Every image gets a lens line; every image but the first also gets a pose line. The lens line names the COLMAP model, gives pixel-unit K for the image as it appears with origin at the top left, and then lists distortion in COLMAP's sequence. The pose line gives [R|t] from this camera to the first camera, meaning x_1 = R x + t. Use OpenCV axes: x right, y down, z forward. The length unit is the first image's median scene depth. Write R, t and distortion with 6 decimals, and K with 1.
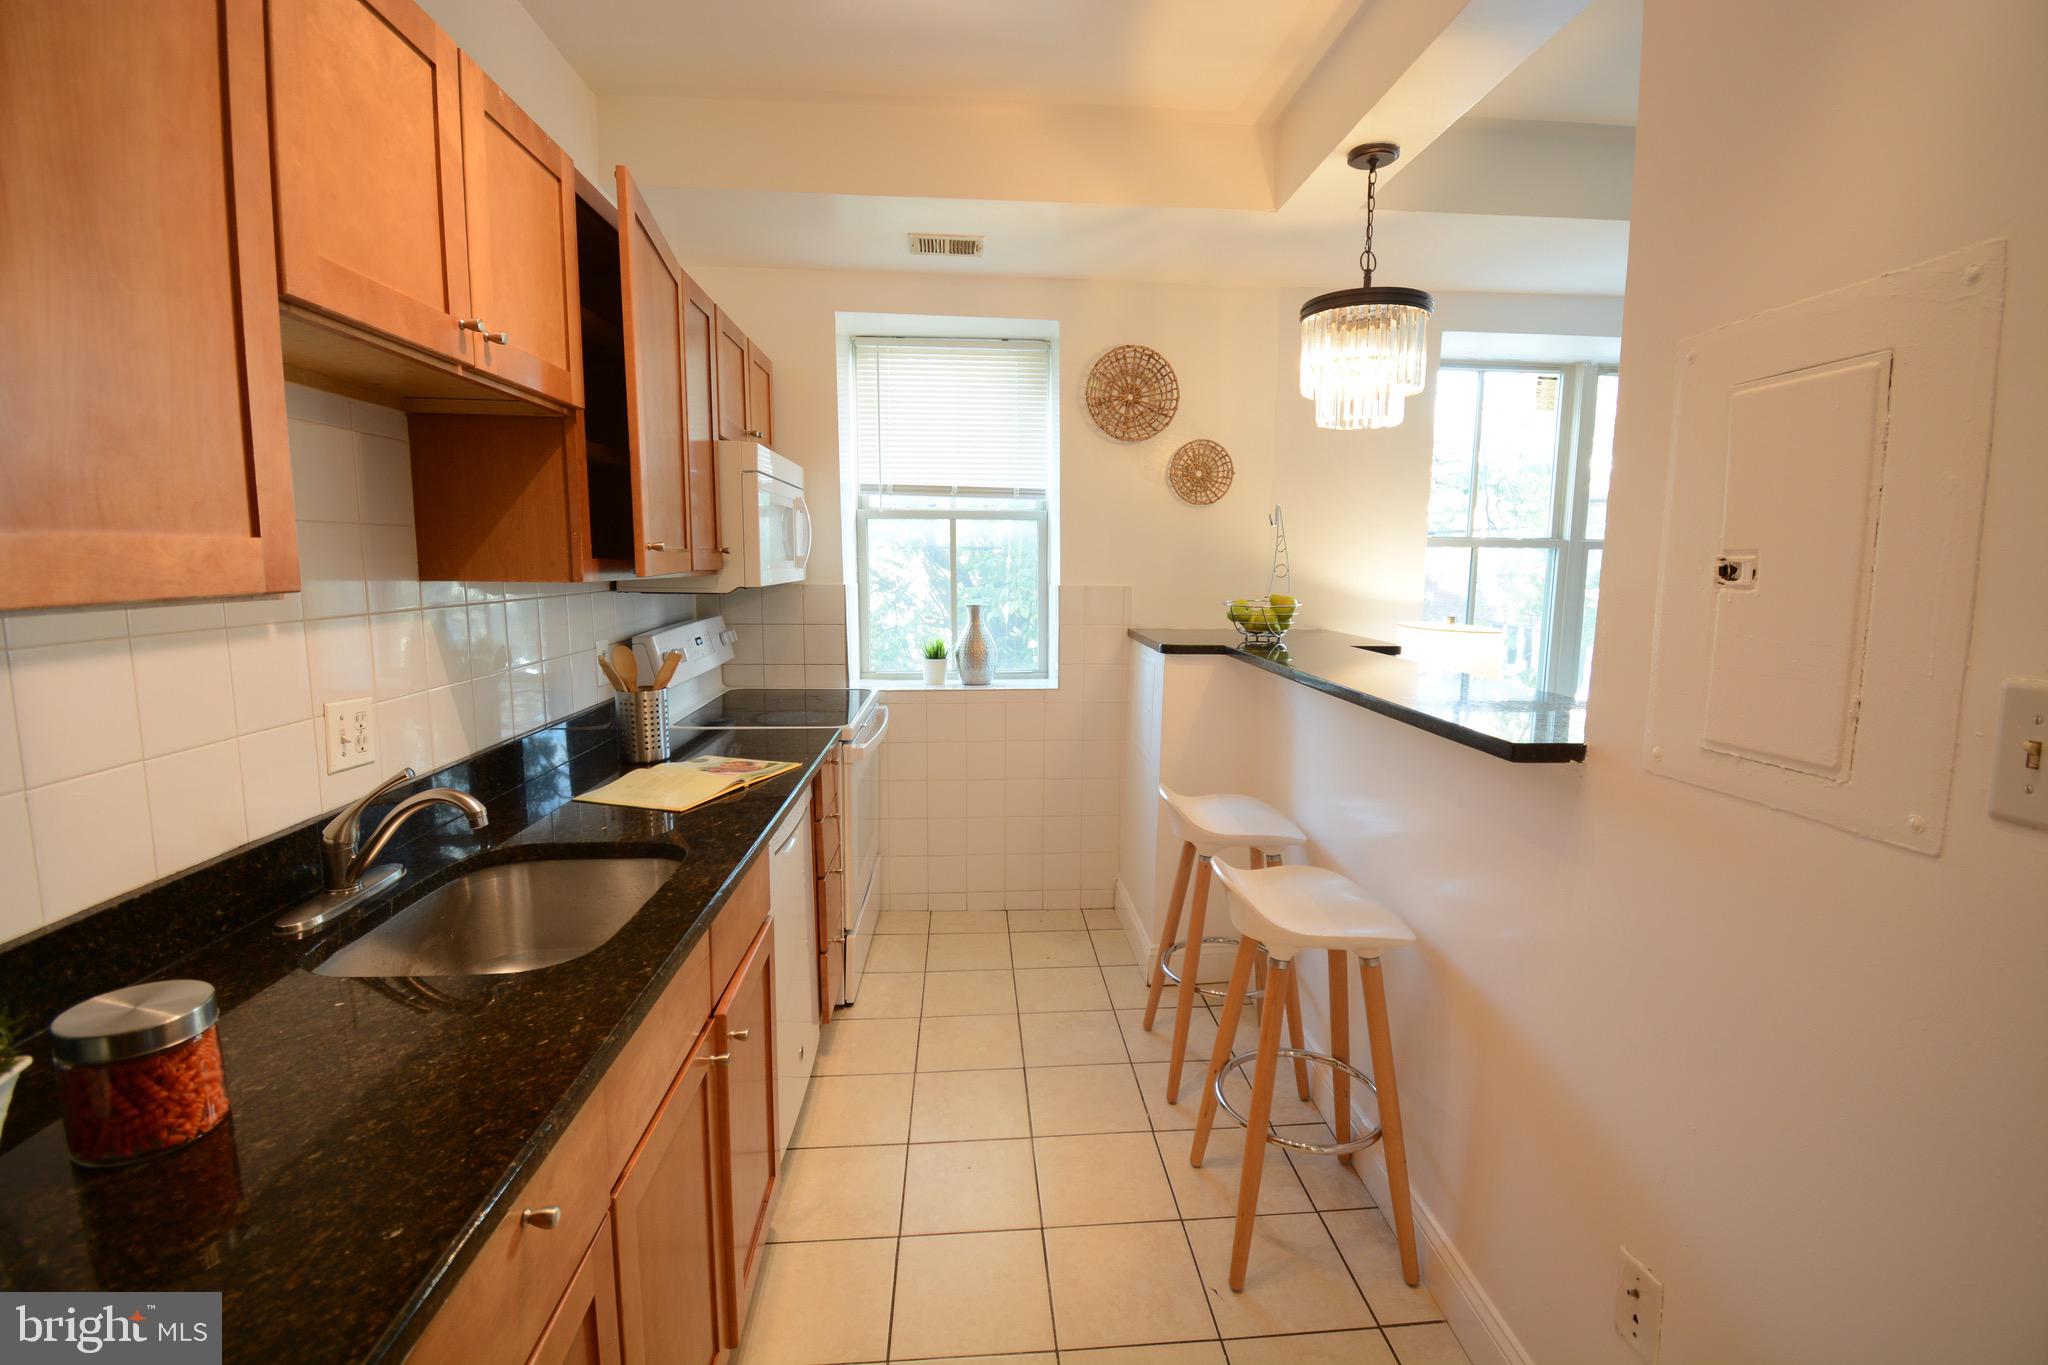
lens RADIAL K [[901.6, 0, 1040.5], [0, 901.6, 677.0], [0, 0, 1]] dist [0.025421, -0.029067]
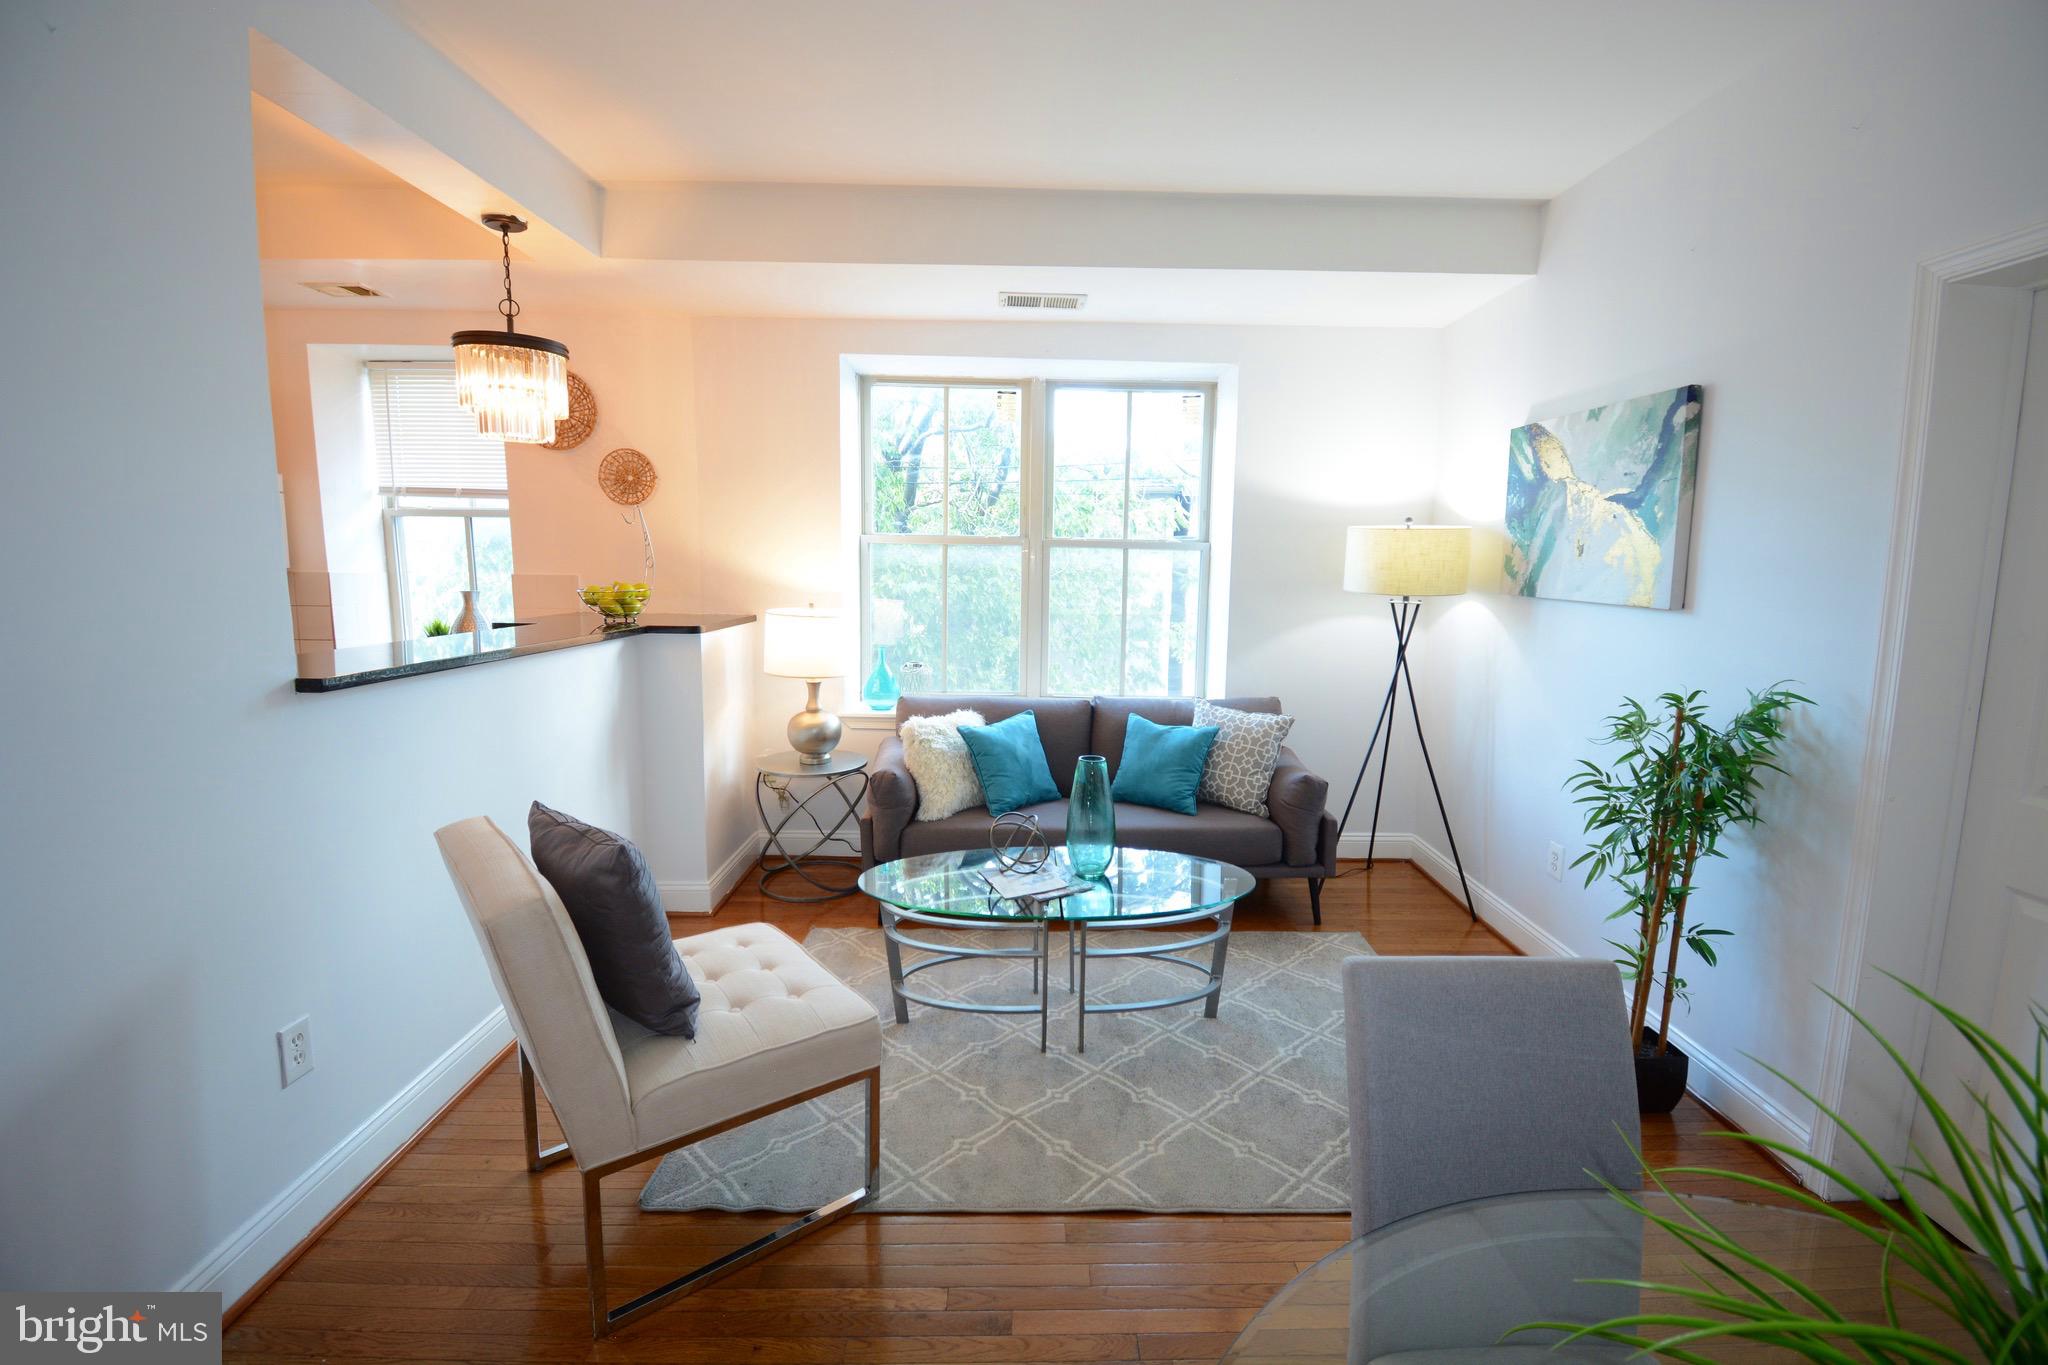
lens RADIAL K [[901.6, 0, 1040.5], [0, 901.6, 677.0], [0, 0, 1]] dist [0.025421, -0.029067]
pose [[0.997913, 0.013334, -0.063176, 0.725614], [-0.013238, 0.999910, 0.001945, 0.018972], [0.063197, -0.001105, 0.998000, -0.116477]]
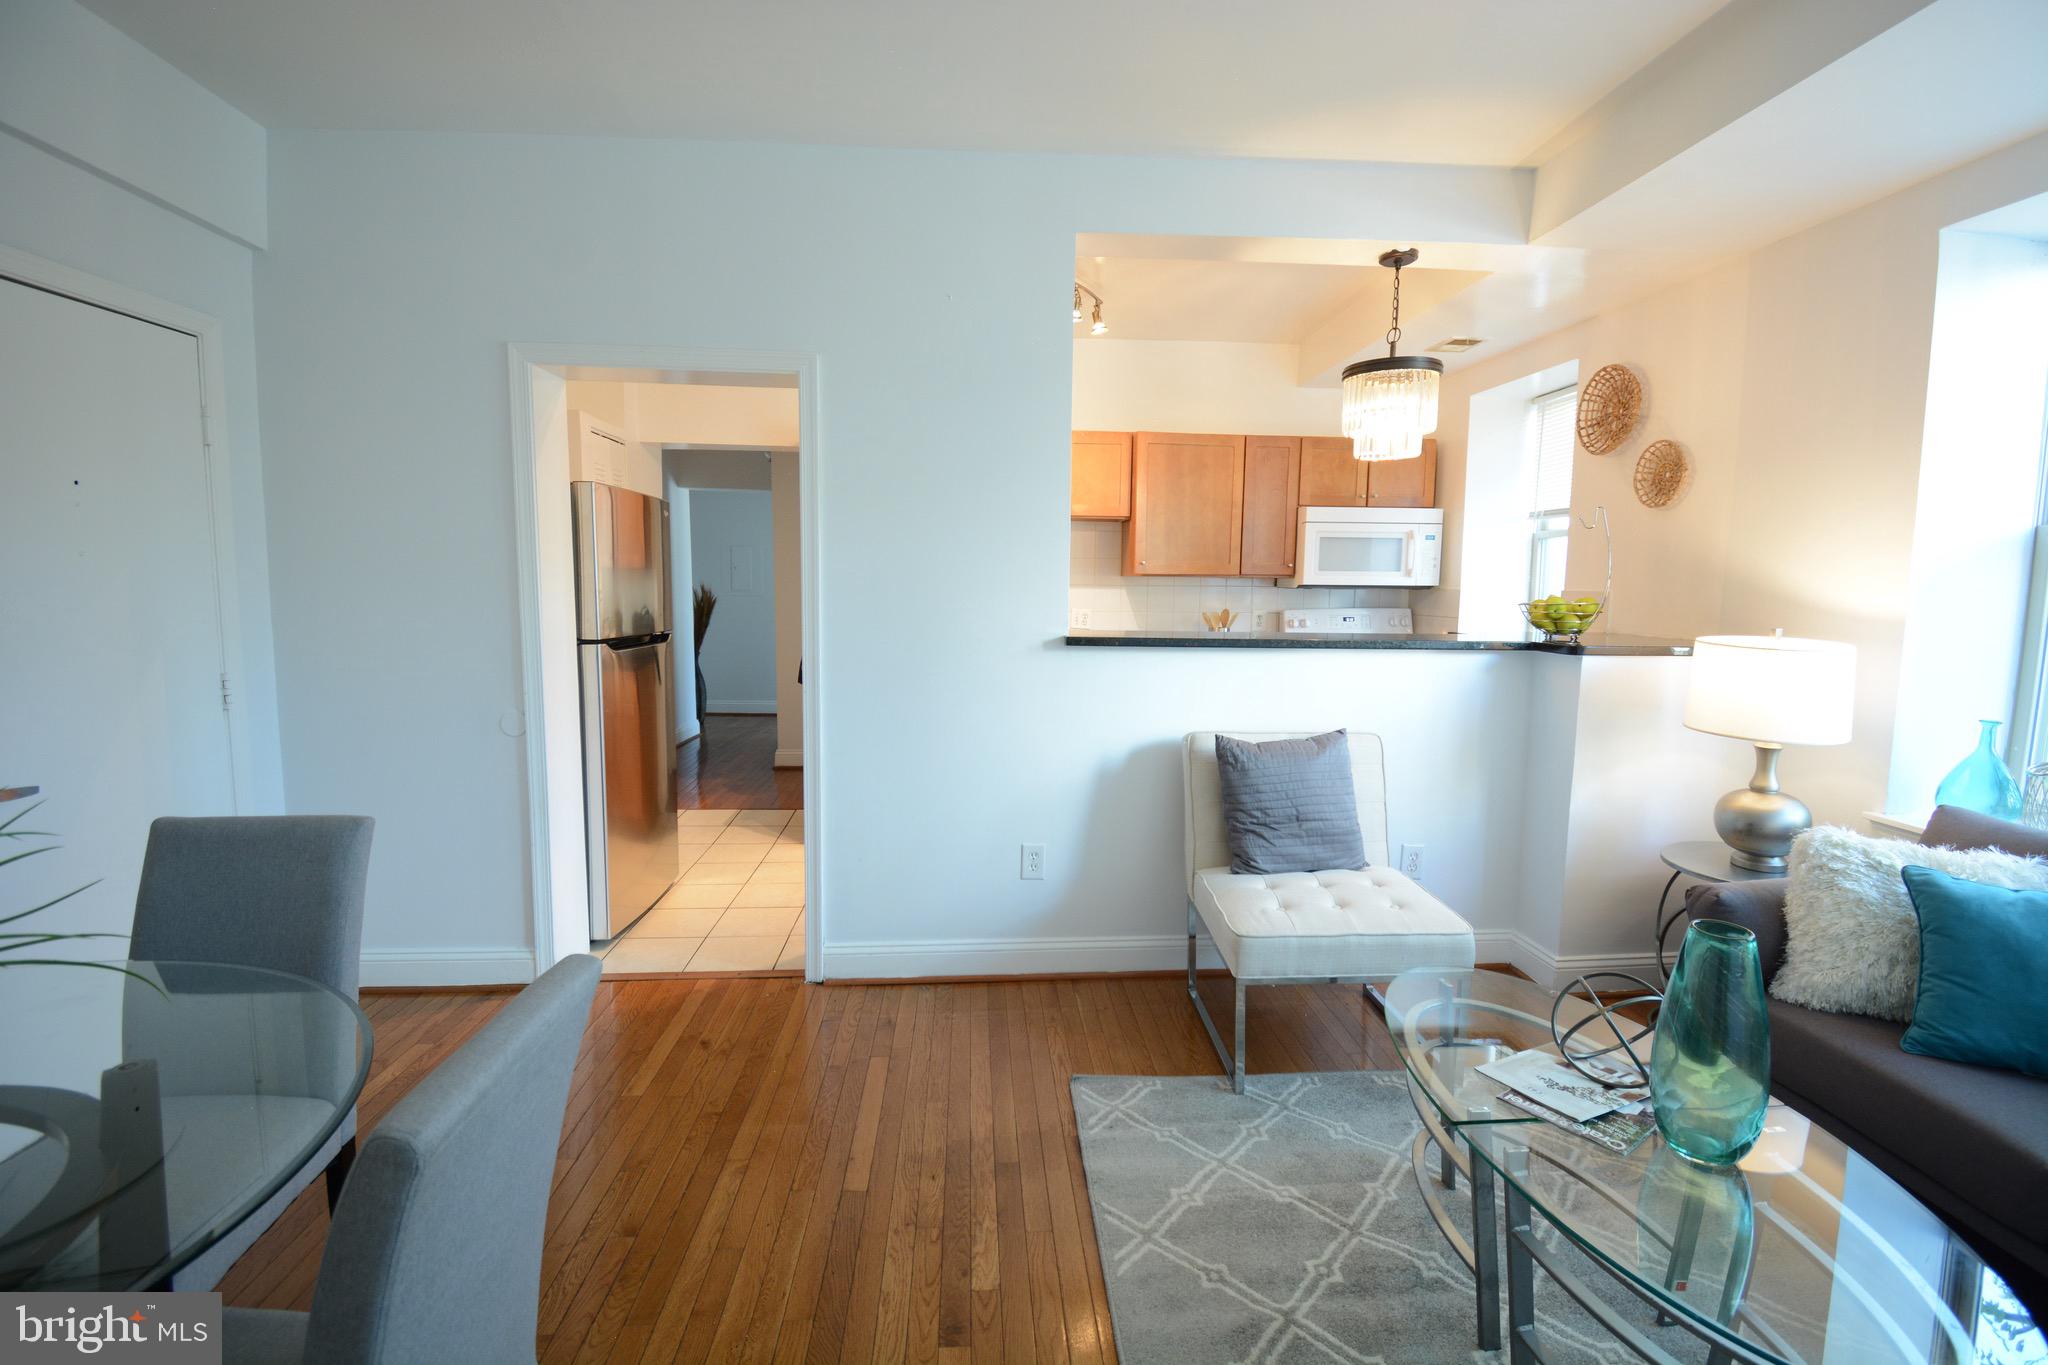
lens RADIAL K [[901.6, 0, 1040.5], [0, 901.6, 677.0], [0, 0, 1]] dist [0.025421, -0.029067]
pose [[0.000662, 0.096160, -0.995366, 1.080518], [-0.141136, 0.985411, 0.095105, -0.009955], [0.989990, 0.140419, 0.014224, 0.333037]]
